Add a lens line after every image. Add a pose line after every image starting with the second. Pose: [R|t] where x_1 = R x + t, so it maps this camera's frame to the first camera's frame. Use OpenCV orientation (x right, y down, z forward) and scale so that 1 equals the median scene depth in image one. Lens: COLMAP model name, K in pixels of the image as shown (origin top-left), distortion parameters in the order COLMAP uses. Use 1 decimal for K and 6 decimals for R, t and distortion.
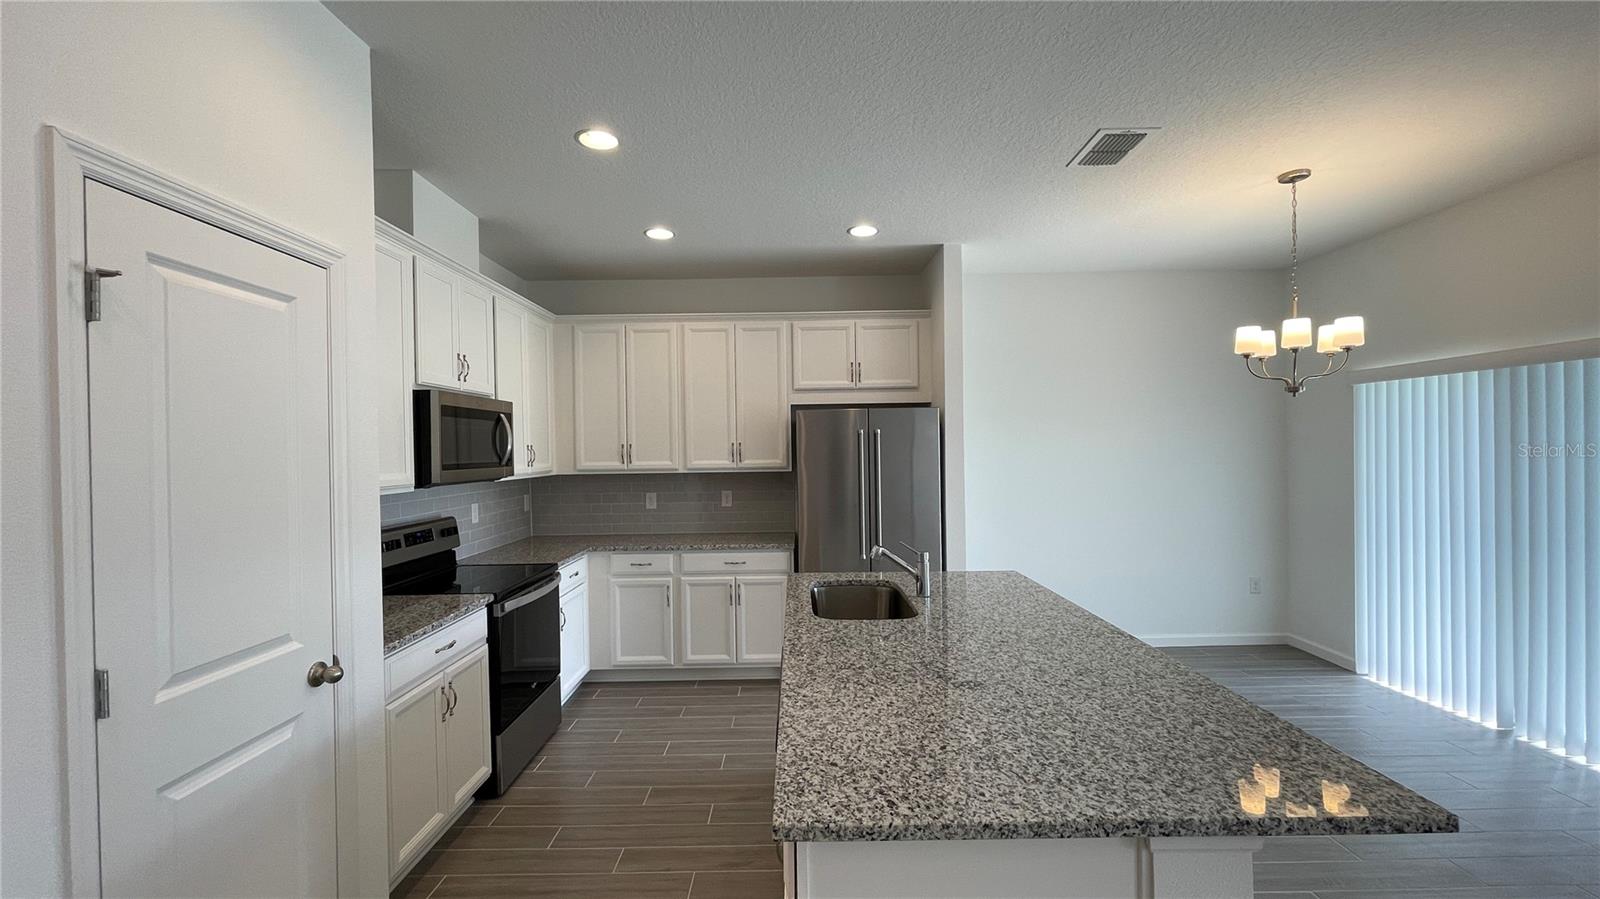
lens RADIAL K [[647.7, 0, 795.5], [0, 647.7, 452.6], [0, 0, 1]] dist [-0.001089, -0.000379]
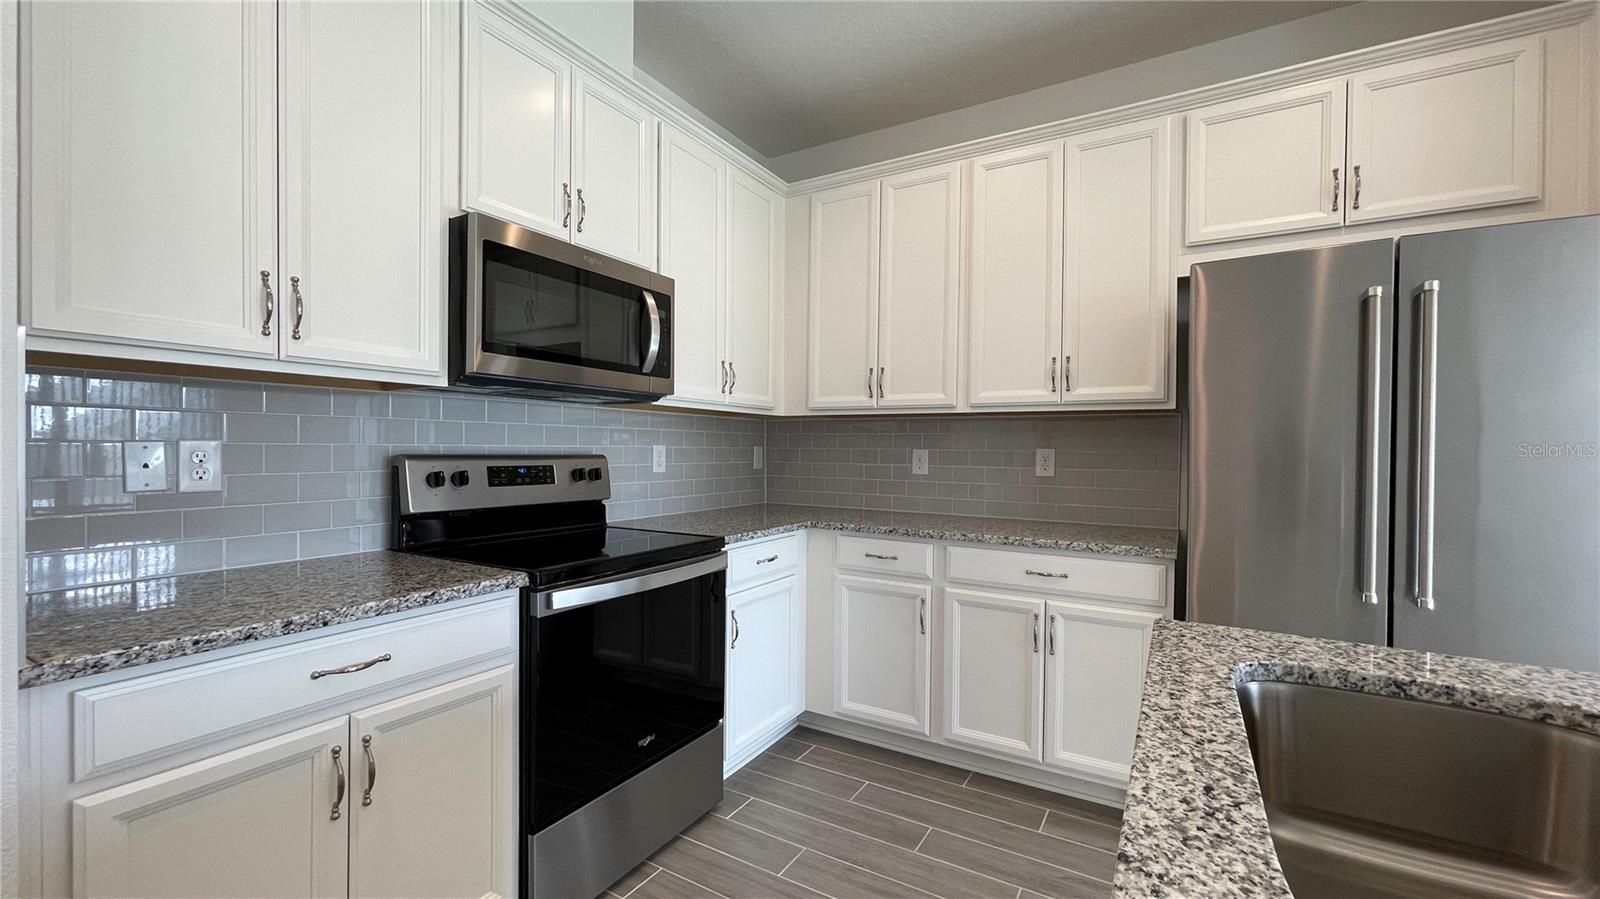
lens RADIAL K [[647.7, 0, 795.5], [0, 647.7, 452.6], [0, 0, 1]] dist [-0.001089, -0.000379]
pose [[0.858775, 0.027998, -0.511588, -0.001193], [-0.027474, 0.999586, 0.008586, 0.073471], [0.511616, 0.006681, 0.859188, 0.446757]]
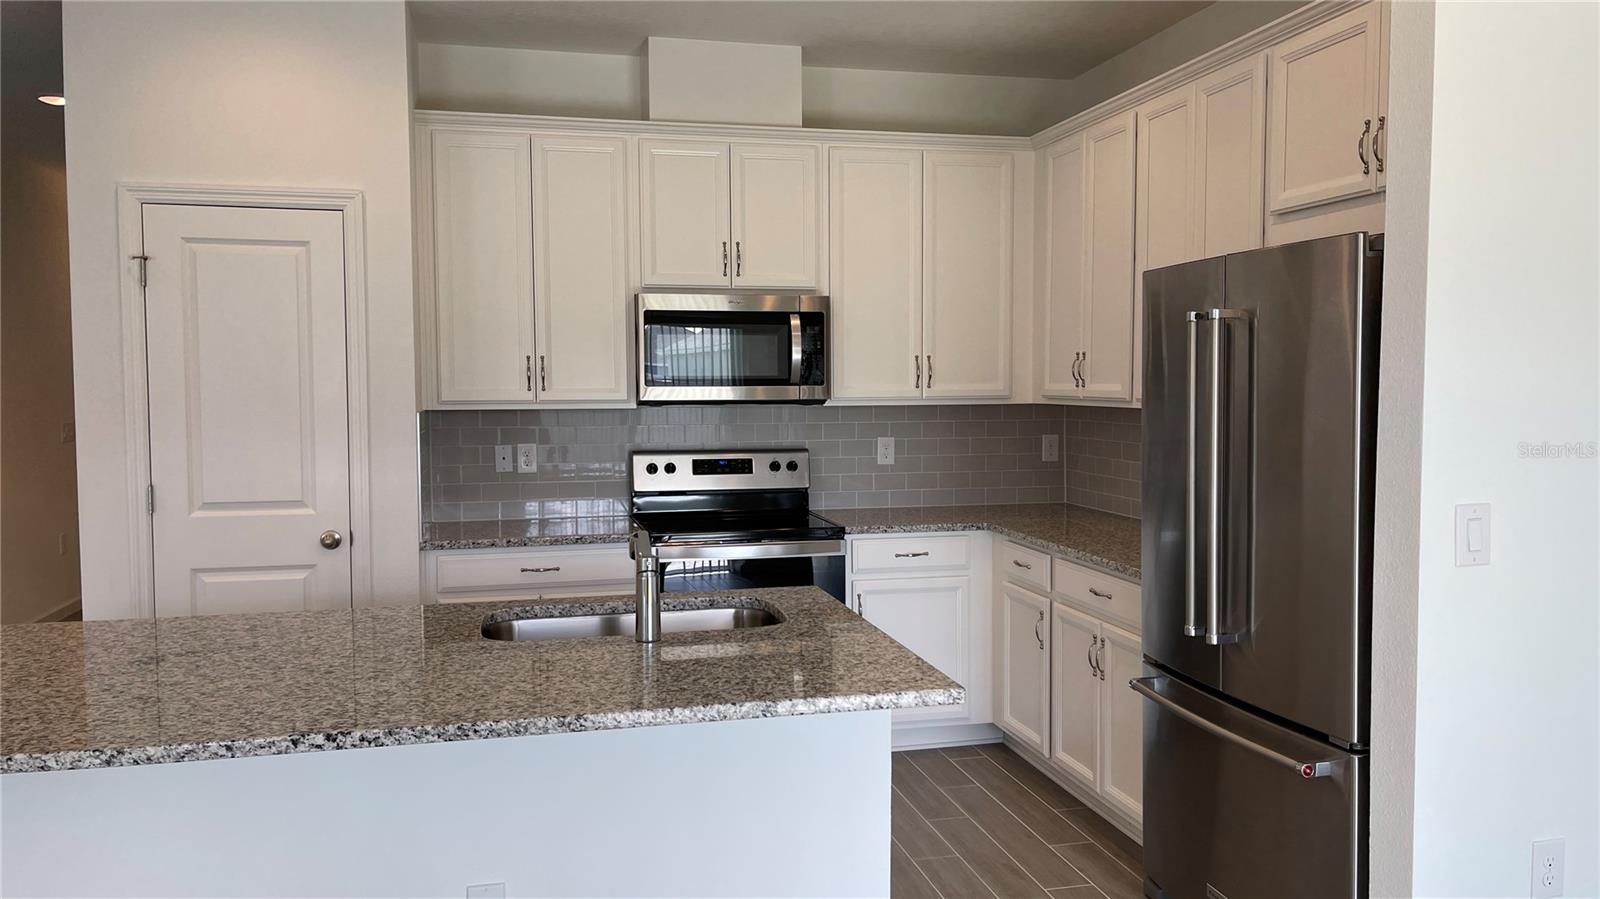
lens RADIAL K [[1188.6, 0, 796.9], [0, 1188.6, 439.9], [0, 0, 1]] dist [0.034736, 0.000372]
pose [[0.228700, 0.063855, -0.971401, 0.732703], [-0.005849, 0.997919, 0.064221, -0.002434], [0.973479, -0.009005, 0.228597, 0.578574]]
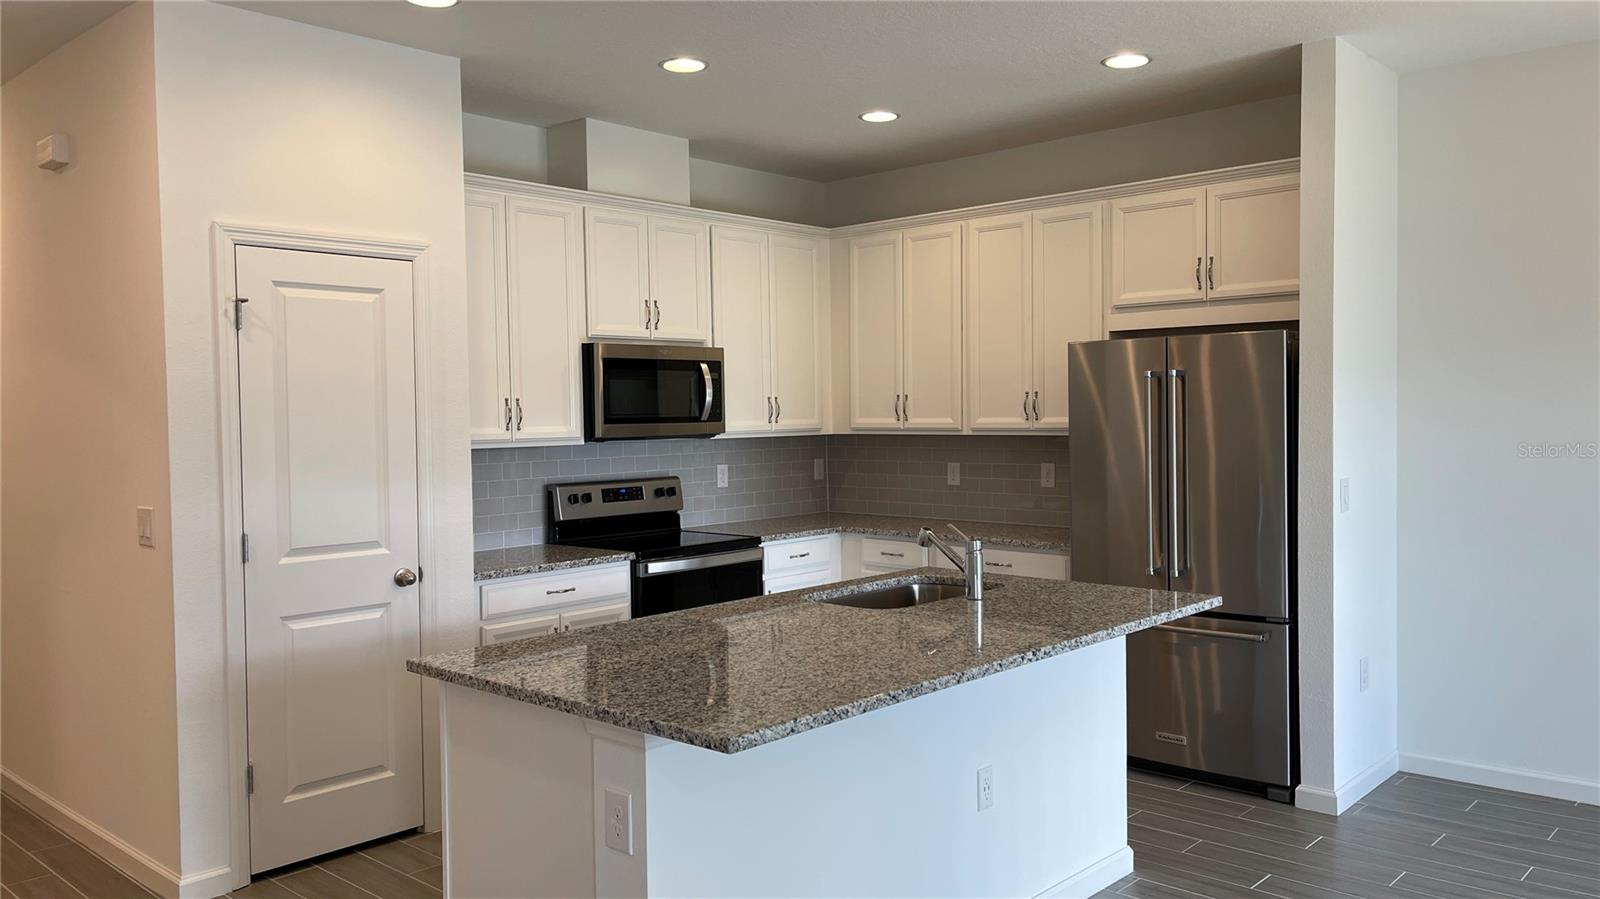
lens RADIAL K [[1185.4, 0, 773.5], [0, 1185.4, 445.8], [0, 0, 1]] dist [0.049481, -0.000938]
pose [[0.723583, 0.025459, -0.689768, 0.618476], [-0.000739, 0.999348, 0.036111, -0.003604], [0.690237, -0.025620, 0.723130, -0.090853]]
